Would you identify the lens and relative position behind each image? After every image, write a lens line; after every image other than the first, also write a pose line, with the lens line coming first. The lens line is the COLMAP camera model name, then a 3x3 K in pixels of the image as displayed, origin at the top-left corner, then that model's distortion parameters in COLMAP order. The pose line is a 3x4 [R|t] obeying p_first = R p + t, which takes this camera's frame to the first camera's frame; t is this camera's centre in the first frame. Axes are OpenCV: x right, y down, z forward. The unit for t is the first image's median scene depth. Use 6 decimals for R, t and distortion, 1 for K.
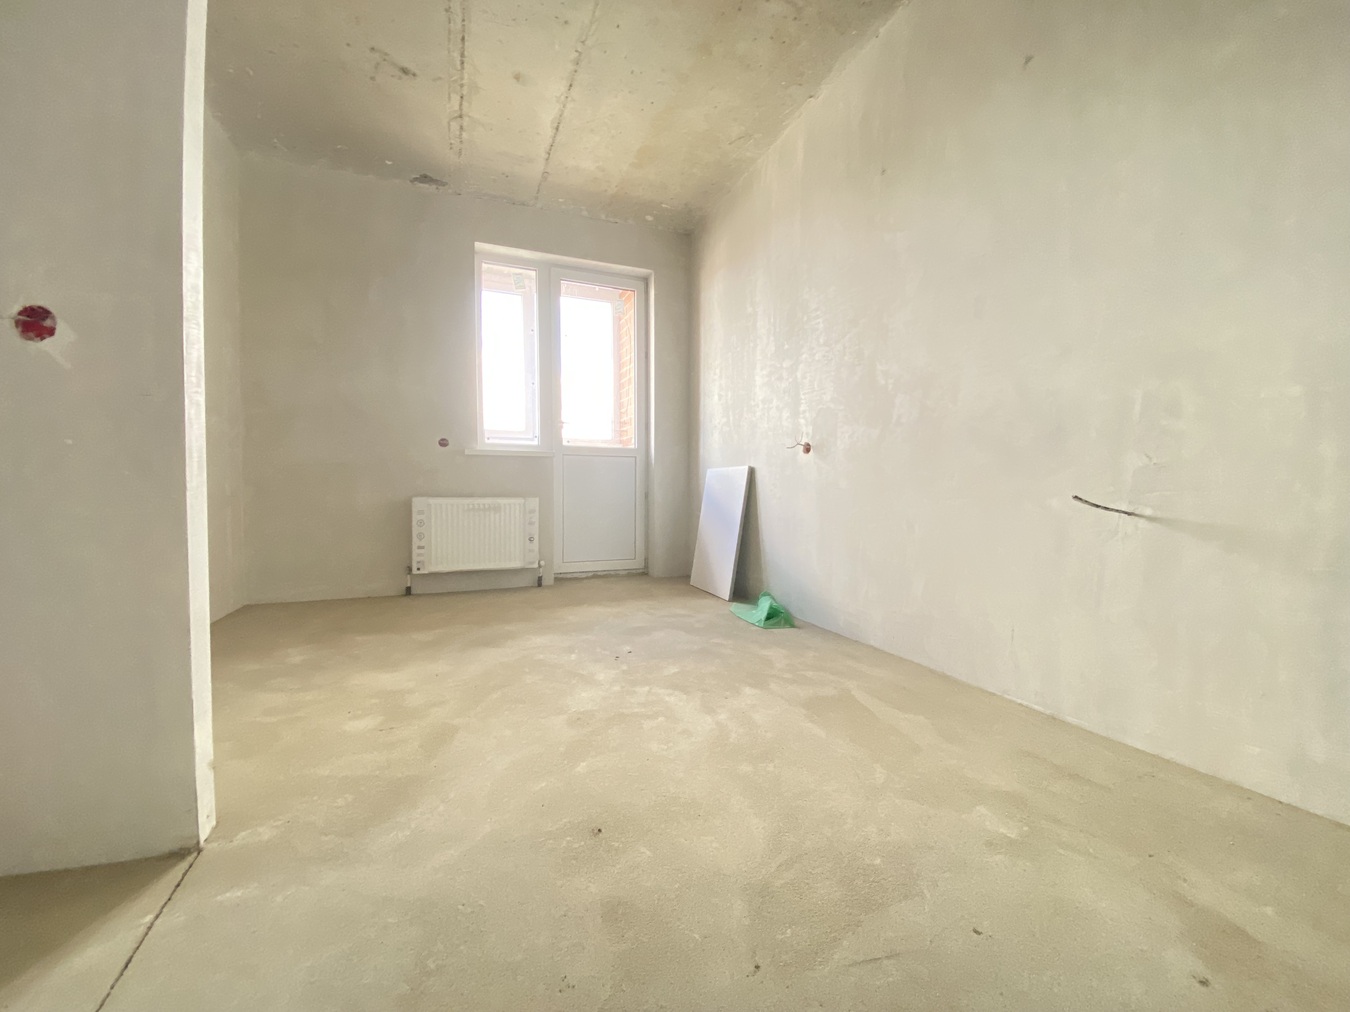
lens RADIAL K [[543.5, 0, 672.4], [0, 543.5, 503.0], [0, 0, 1]] dist [0.030961, -0.023774]
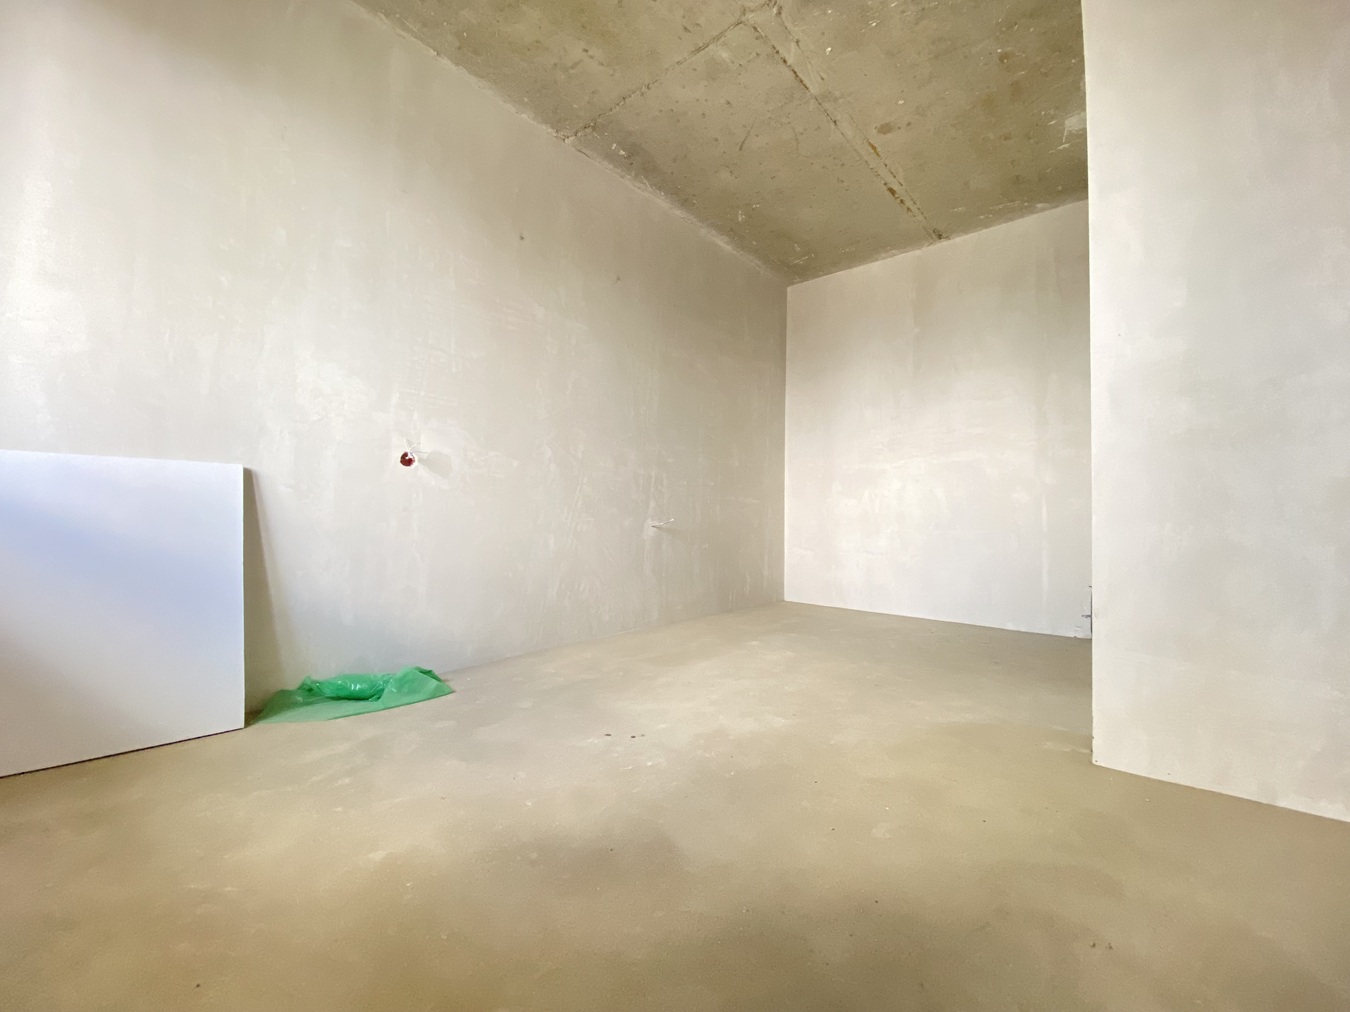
lens RADIAL K [[551.5, 0, 675.0], [0, 551.5, 506.0], [0, 0, 1]] dist [0.019345, -0.019008]
pose [[-0.477176, 0.011510, 0.878732, -0.705636], [0.012738, 0.999900, -0.006180, -0.026080], [-0.878715, 0.008245, -0.477275, 1.142440]]
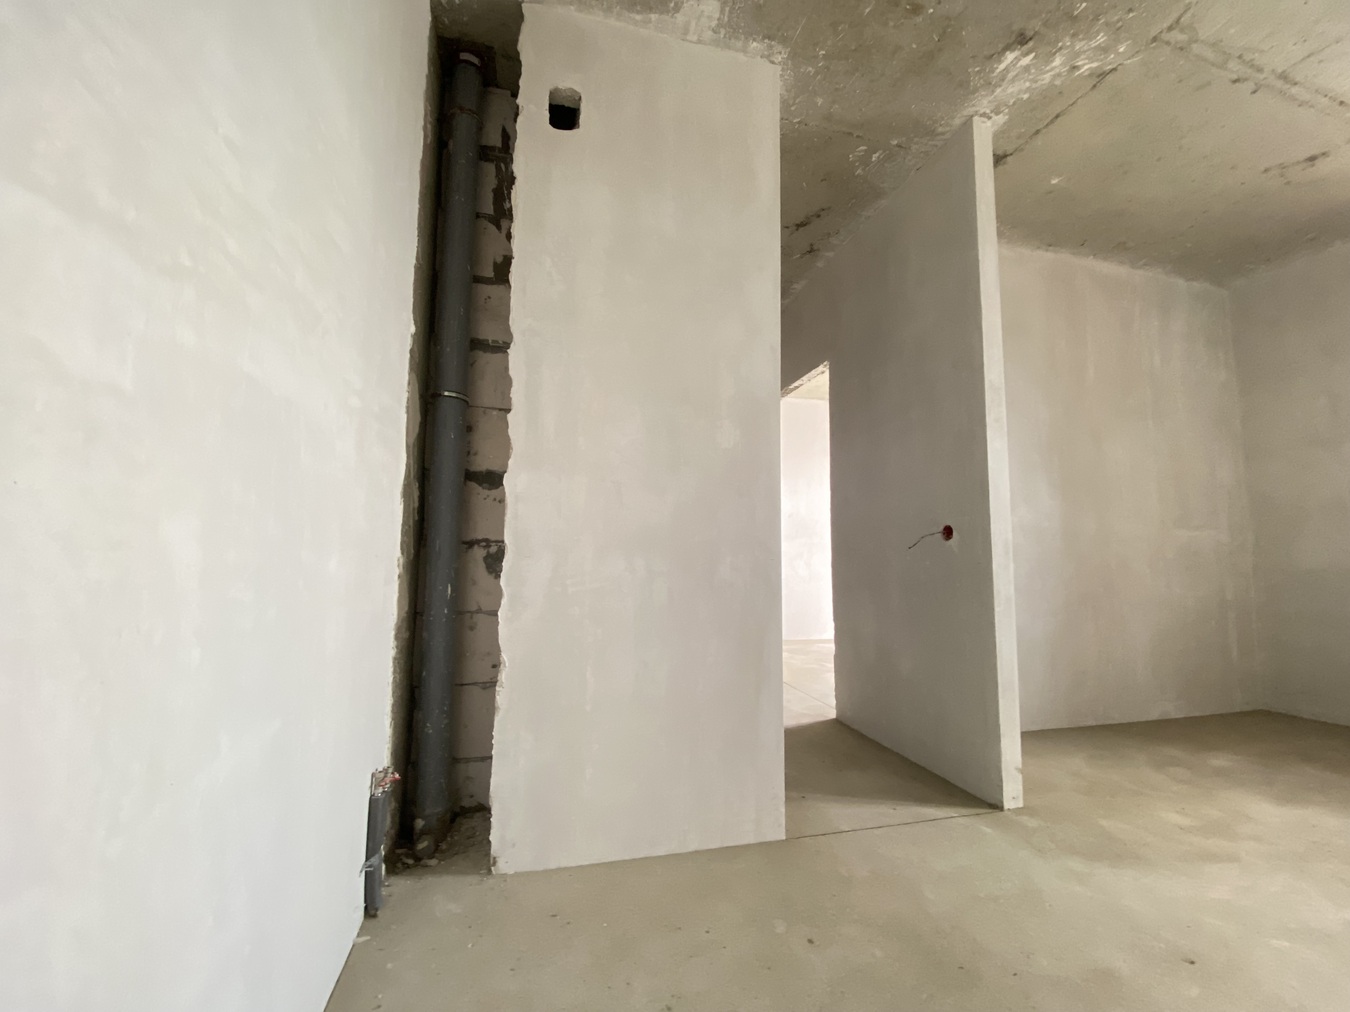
lens RADIAL K [[551.5, 0, 675.0], [0, 551.5, 506.0], [0, 0, 1]] dist [0.019345, -0.019008]
pose [[-0.111477, -0.098165, -0.988907, 0.477212], [-0.041309, 0.994707, -0.094084, -0.063455], [0.992908, 0.030362, -0.114942, 0.038679]]
